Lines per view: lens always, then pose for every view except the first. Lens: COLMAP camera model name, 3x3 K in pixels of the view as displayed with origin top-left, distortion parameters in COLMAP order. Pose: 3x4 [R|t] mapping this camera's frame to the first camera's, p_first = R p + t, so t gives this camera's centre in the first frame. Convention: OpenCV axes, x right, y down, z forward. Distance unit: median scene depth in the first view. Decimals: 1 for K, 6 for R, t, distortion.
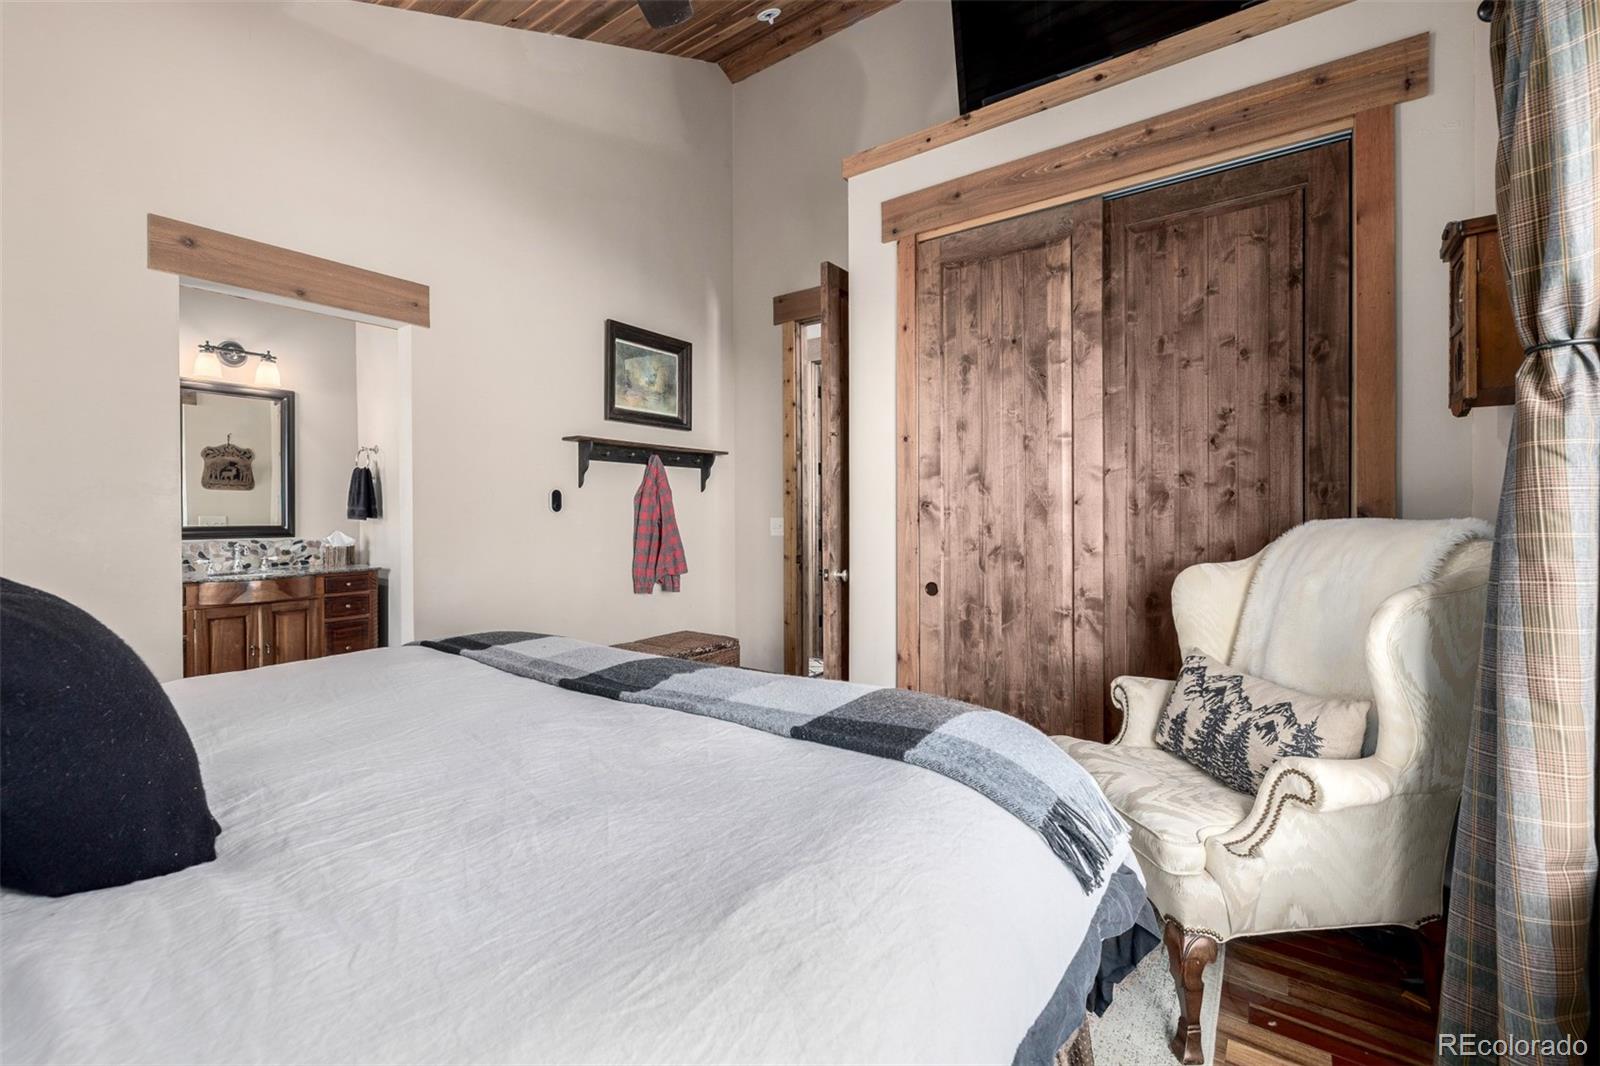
lens RADIAL K [[701.1, 0, 799.9], [0, 701.1, 518.0], [0, 0, 1]] dist [0.000779, -0.000112]
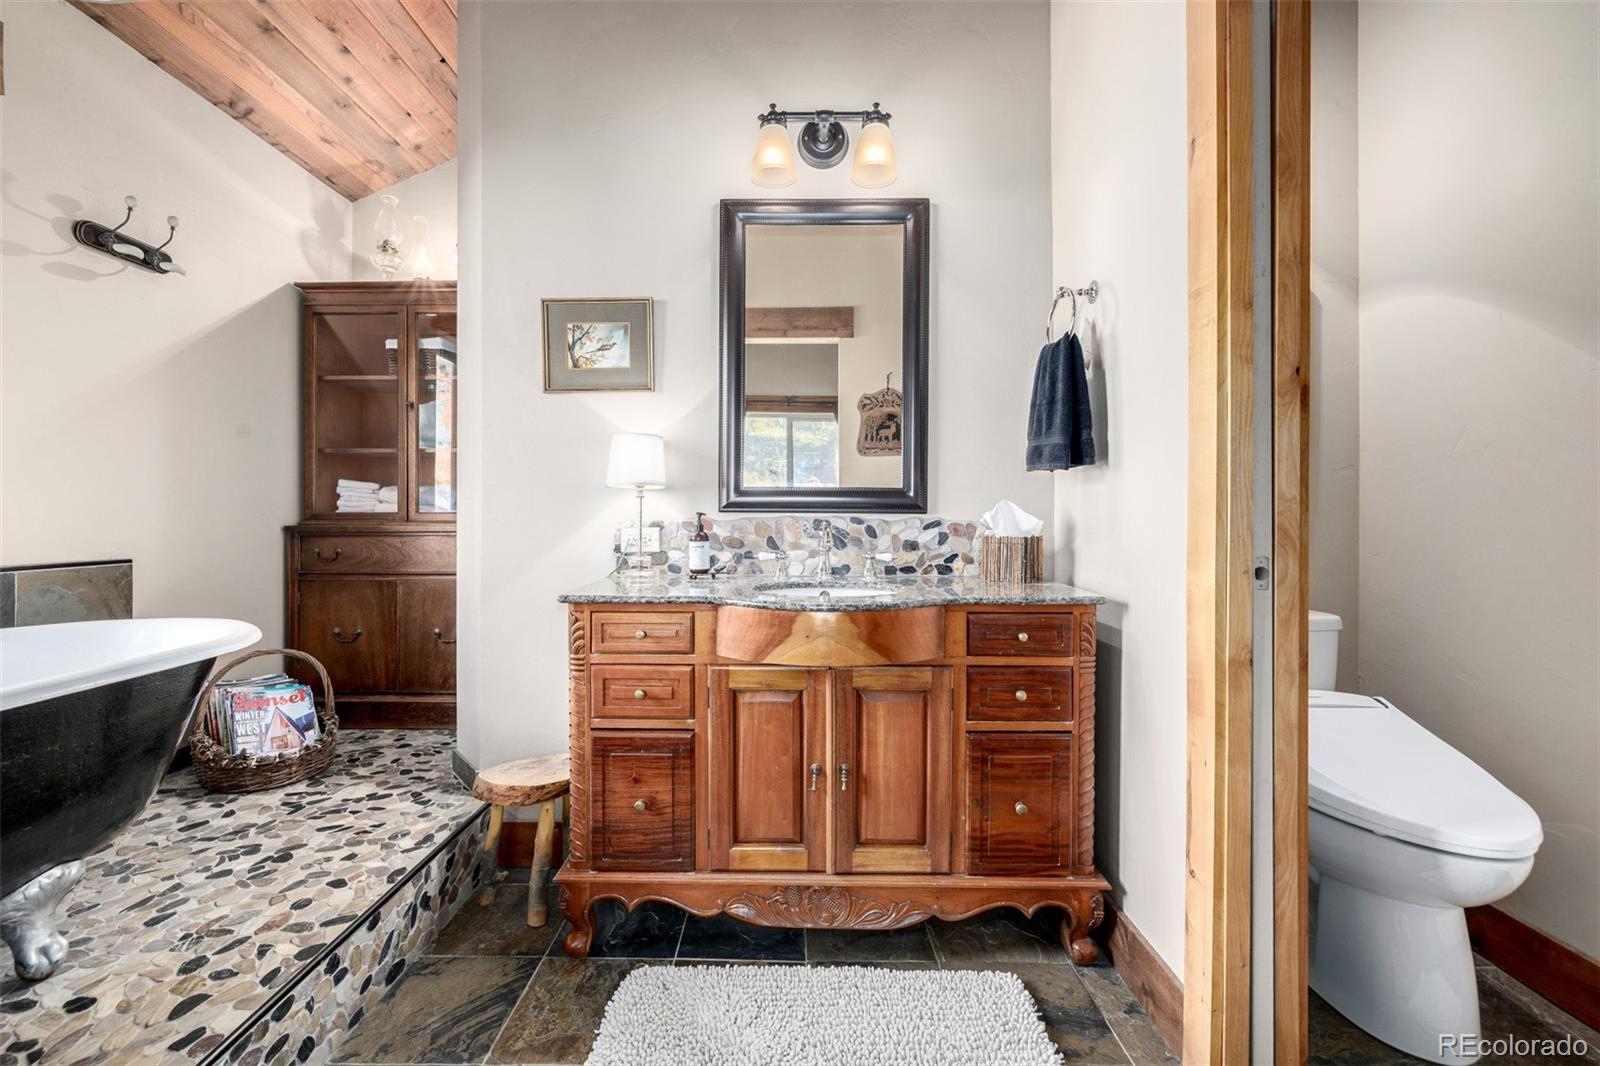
lens RADIAL K [[678.1, 0, 787.0], [0, 678.1, 517.7], [0, 0, 1]] dist [-0.002469, 0.000683]
pose [[0.584392, 0.004818, -0.811457, -0.458061], [-0.013980, 0.999894, -0.004132, 0.037084], [0.811351, 0.013759, 0.584397, 0.740458]]
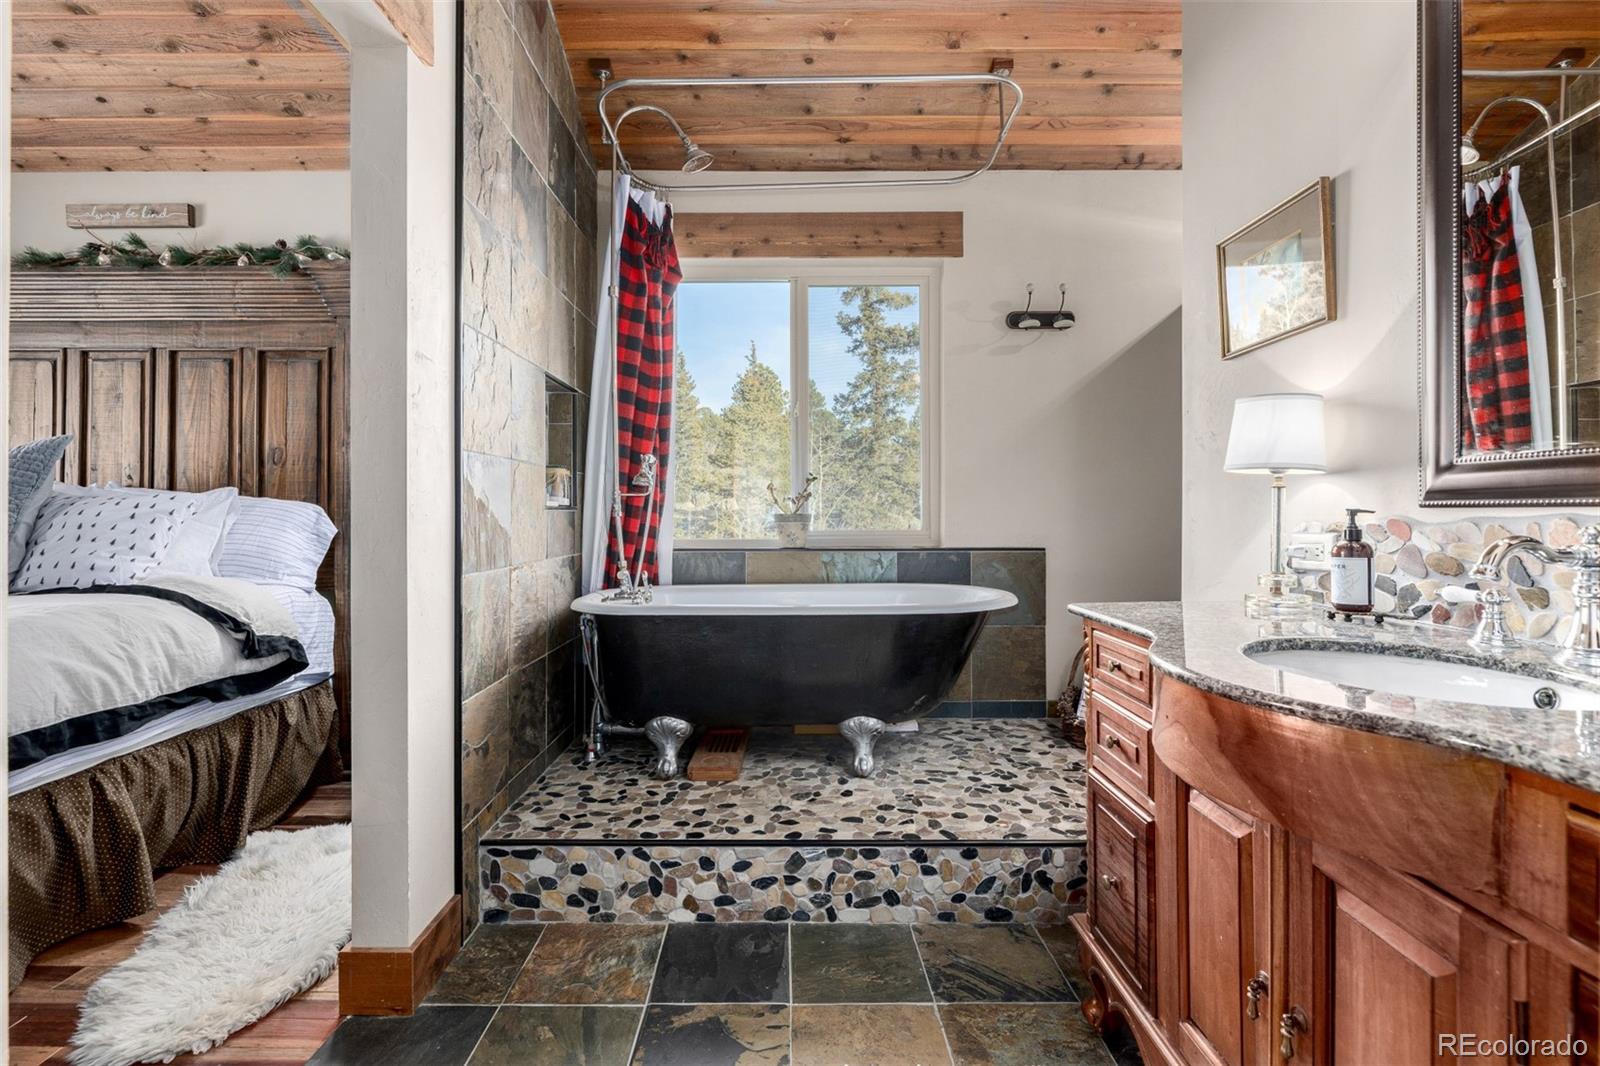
lens RADIAL K [[725.2, 0, 785.5], [0, 725.2, 517.1], [0, 0, 1]] dist [-0.003019, 0.000293]
pose [[-0.808093, 0.002902, -0.589048, -0.513849], [-0.007181, 0.999865, 0.014777, 0.032549], [0.589012, 0.016171, -0.807963, 1.096091]]
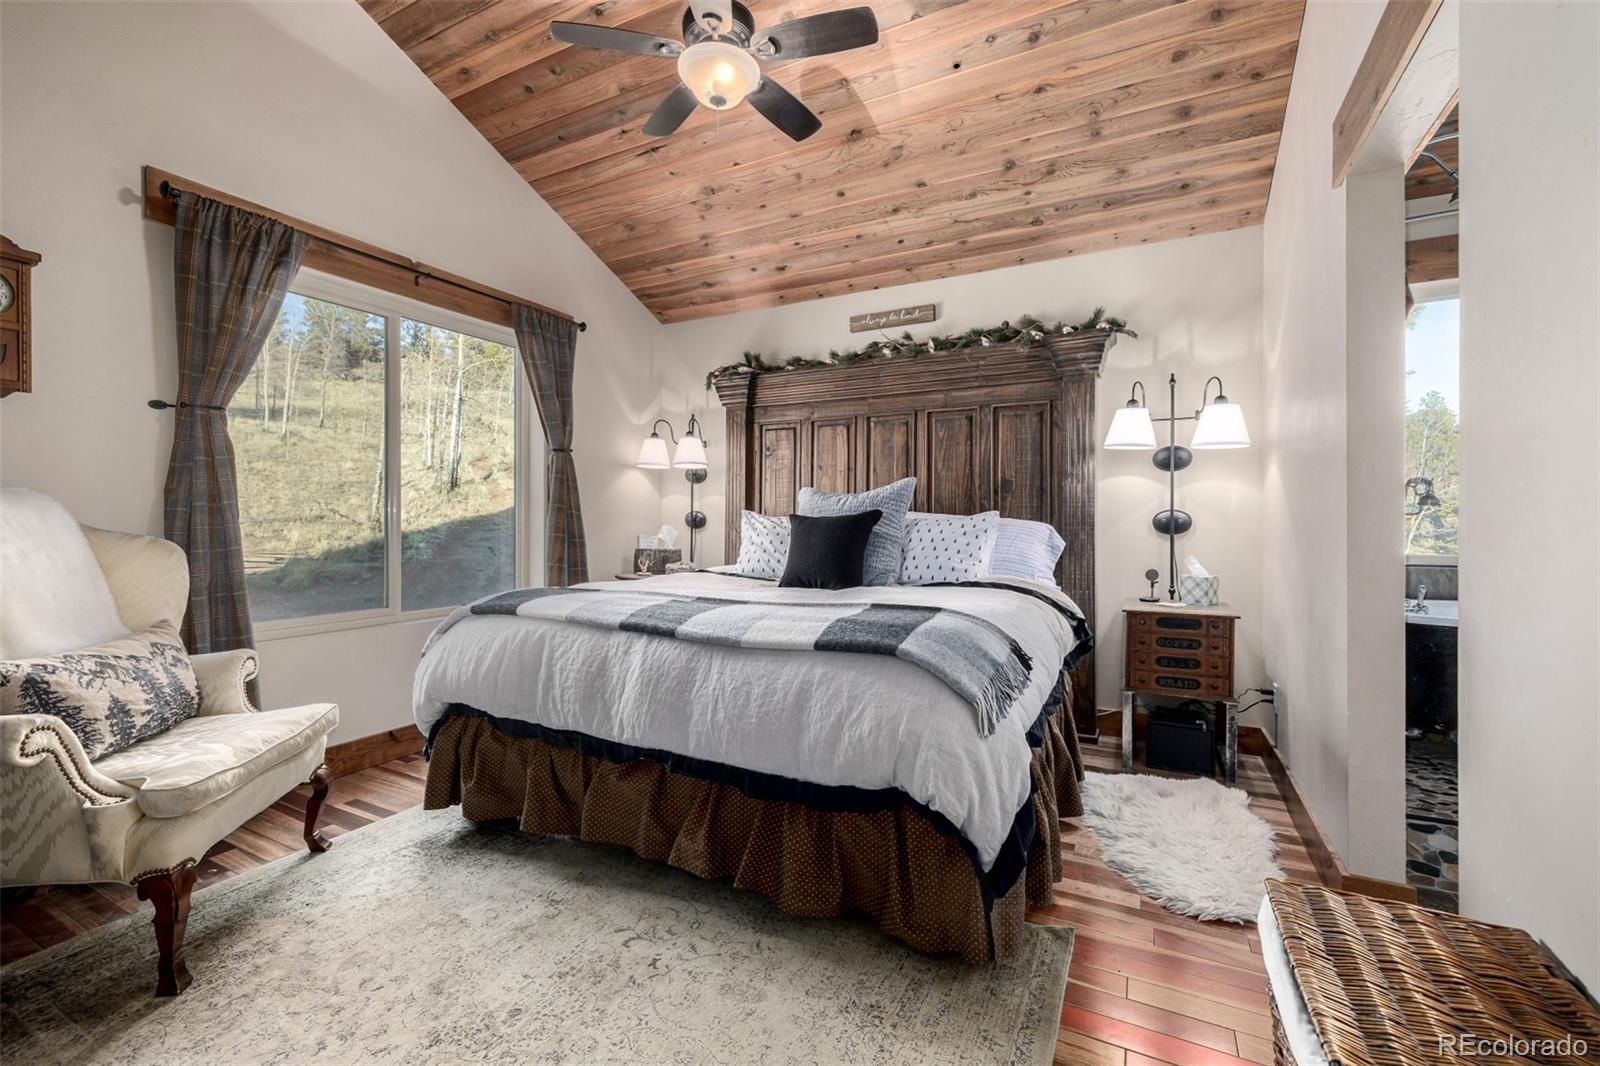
lens RADIAL K [[678.1, 0, 786.8], [0, 678.1, 524.7], [0, 0, 1]] dist [-0.002469, 0.000683]
pose [[-0.987318, 0.003767, -0.158711, -0.085968], [0.001250, 0.999872, 0.015951, 0.021185], [0.158751, 0.015550, -0.987196, 1.043051]]
